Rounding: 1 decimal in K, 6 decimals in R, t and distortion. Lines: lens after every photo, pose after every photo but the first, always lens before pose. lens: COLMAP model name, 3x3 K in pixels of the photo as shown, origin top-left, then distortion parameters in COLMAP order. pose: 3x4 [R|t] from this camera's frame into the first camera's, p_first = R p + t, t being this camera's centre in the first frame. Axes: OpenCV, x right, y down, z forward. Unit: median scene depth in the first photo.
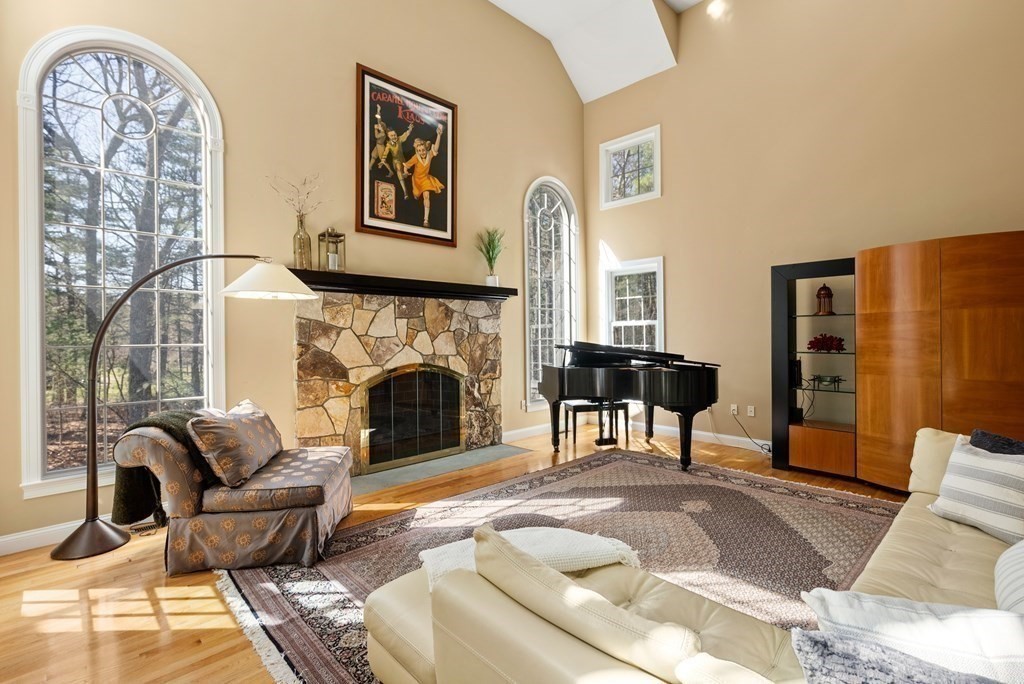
lens RADIAL K [[473.7, 0, 508.1], [0, 473.7, 335.9], [0, 0, 1]] dist [-0.005295, 0.001798]
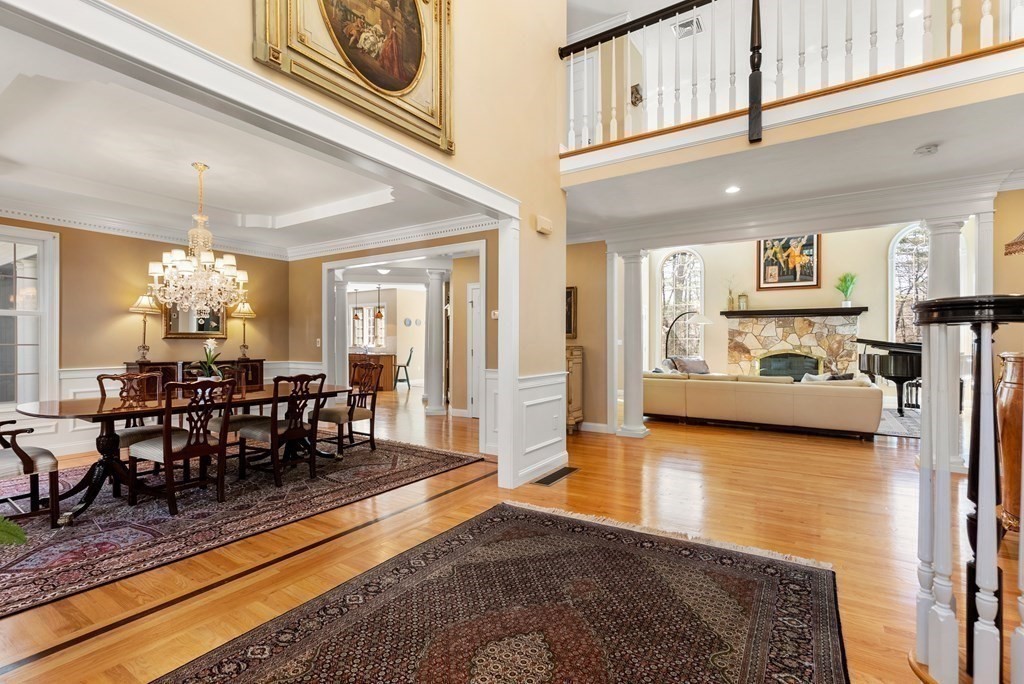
lens RADIAL K [[473.7, 0, 510.3], [0, 473.7, 344.4], [0, 0, 1]] dist [-0.005295, 0.001798]
pose [[0.221099, 0.022029, -0.975003, 1.569686], [0.004872, 0.999707, 0.023692, -0.017954], [0.975239, -0.009989, 0.220927, -0.654349]]
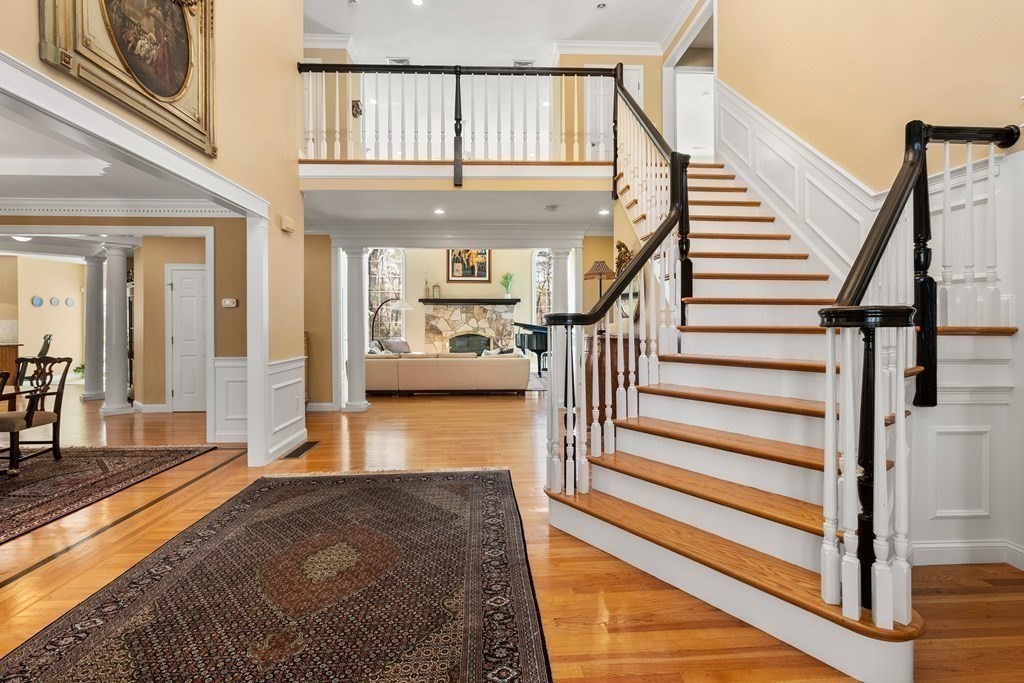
lens RADIAL K [[473.7, 0, 512.3], [0, 473.7, 324.4], [0, 0, 1]] dist [-0.005295, 0.001798]
pose [[0.755609, 0.016875, -0.654805, 1.694434], [-0.003017, 0.999747, 0.022283, -0.034993], [0.655016, -0.014862, 0.755469, -0.816513]]
